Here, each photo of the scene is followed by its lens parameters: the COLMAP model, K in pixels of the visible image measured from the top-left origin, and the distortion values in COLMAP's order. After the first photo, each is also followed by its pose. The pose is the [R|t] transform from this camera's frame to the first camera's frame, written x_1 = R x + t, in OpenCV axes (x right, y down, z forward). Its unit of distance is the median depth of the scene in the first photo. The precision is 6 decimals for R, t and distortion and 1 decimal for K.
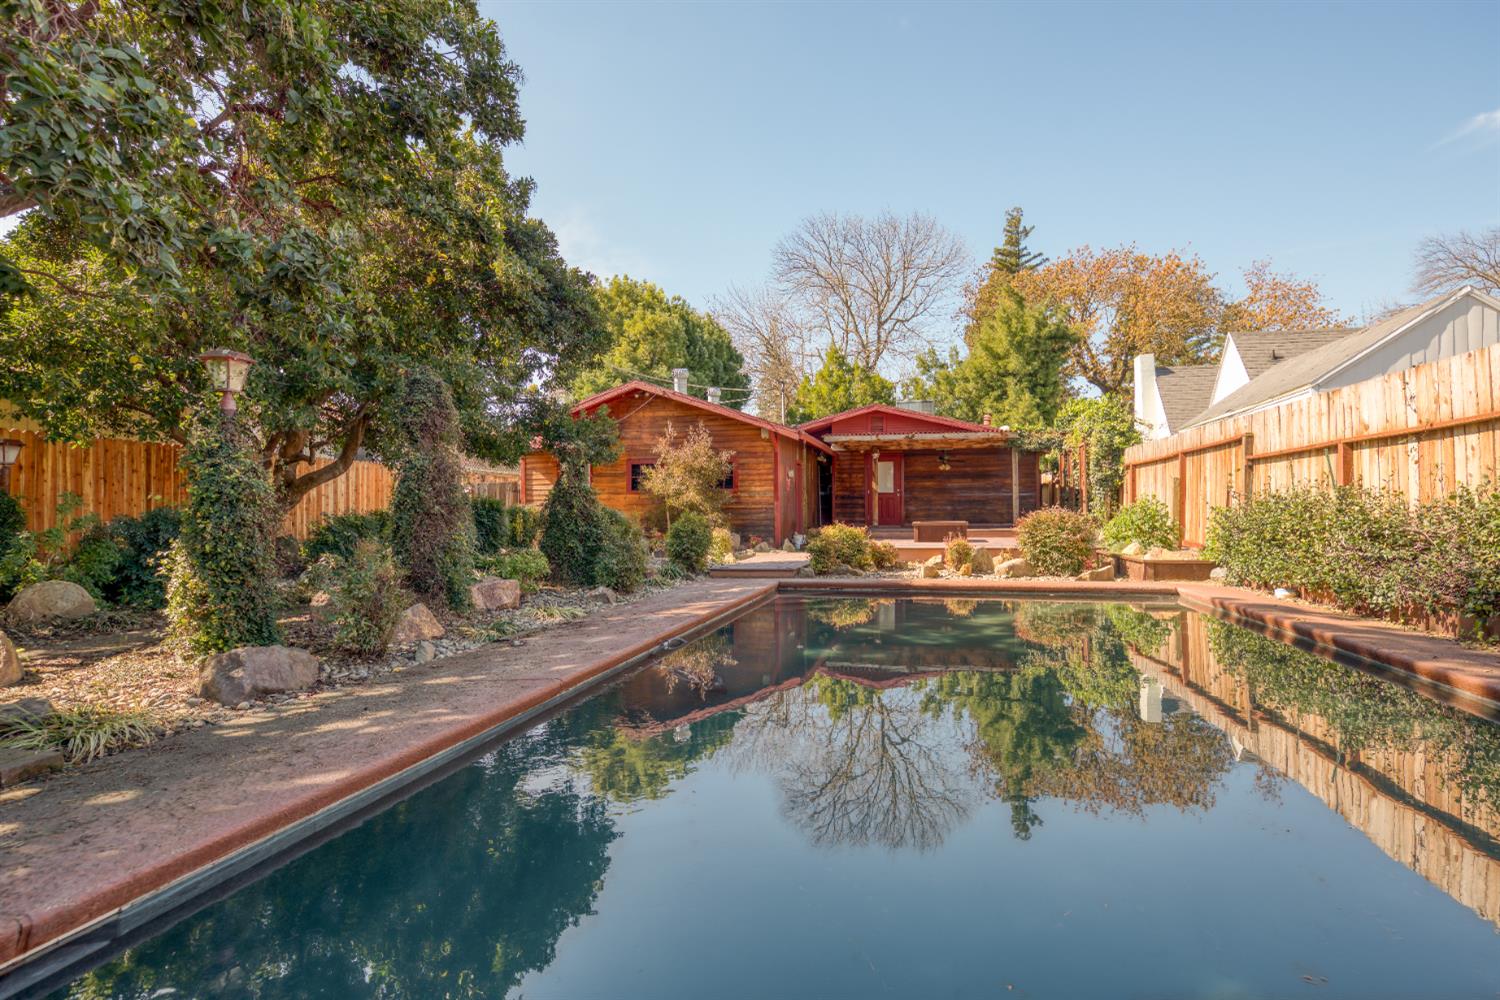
lens RADIAL K [[759.4, 0, 758.9], [0, 759.4, 495.9], [0, 0, 1]] dist [0.006054, 0.000131]
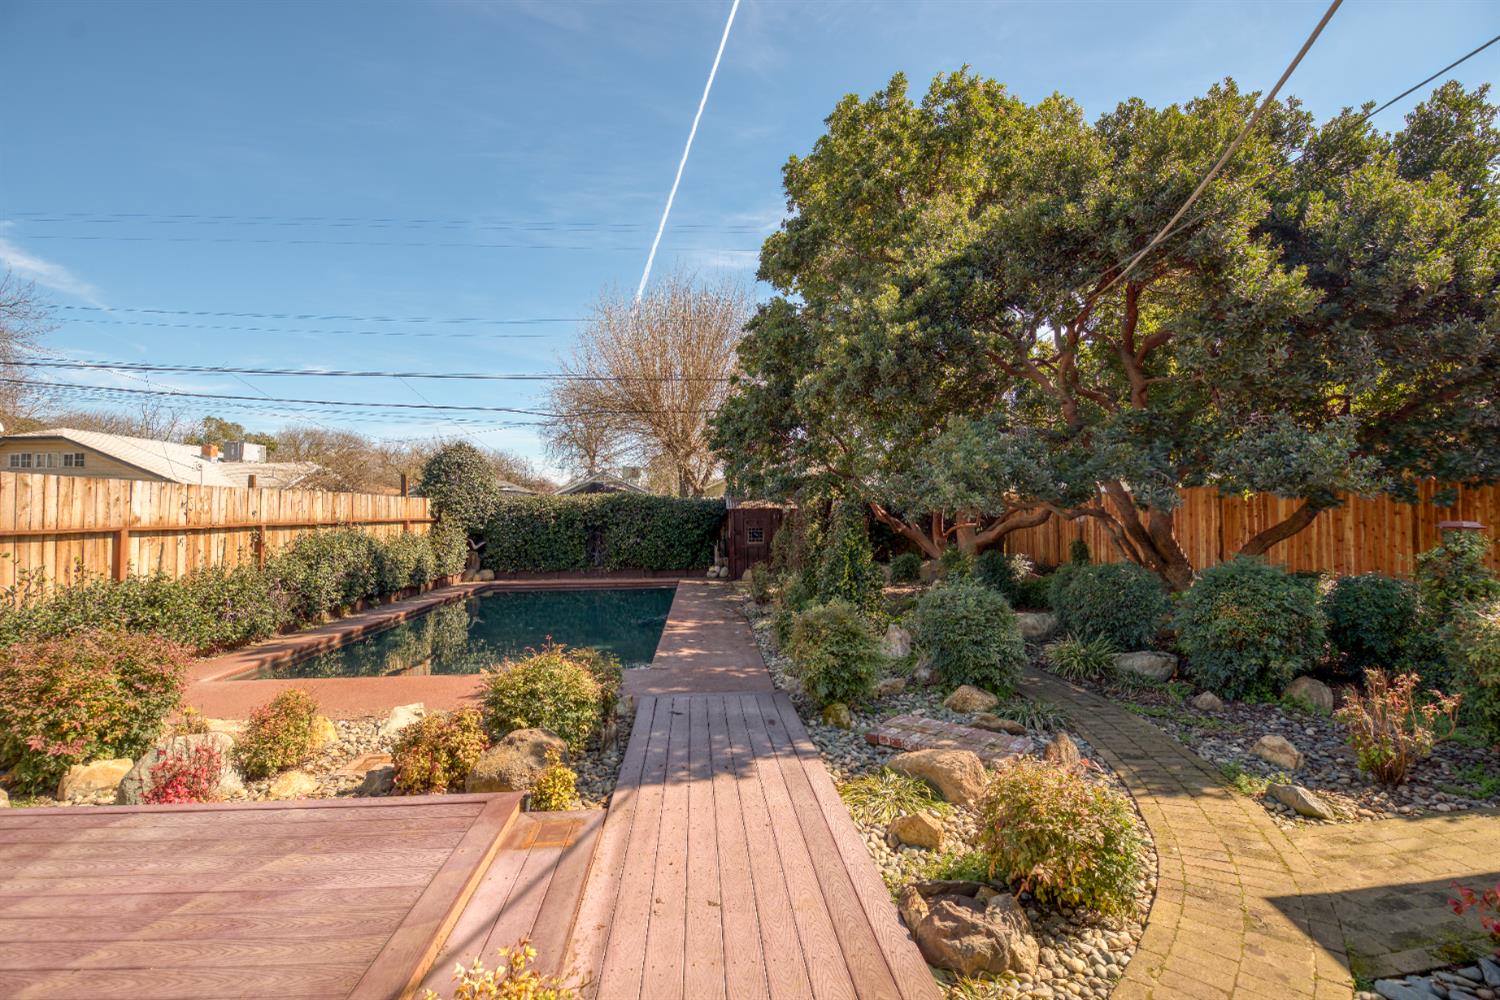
lens RADIAL K [[659.6, 0, 748.3], [0, 659.6, 495.5], [0, 0, 1]] dist [-0.004789, -0.008847]
pose [[-0.956550, 0.011158, -0.291354, 0.057327], [0.025042, 0.998719, -0.043969, -0.019355], [0.290491, -0.049355, -0.955604, 0.755117]]
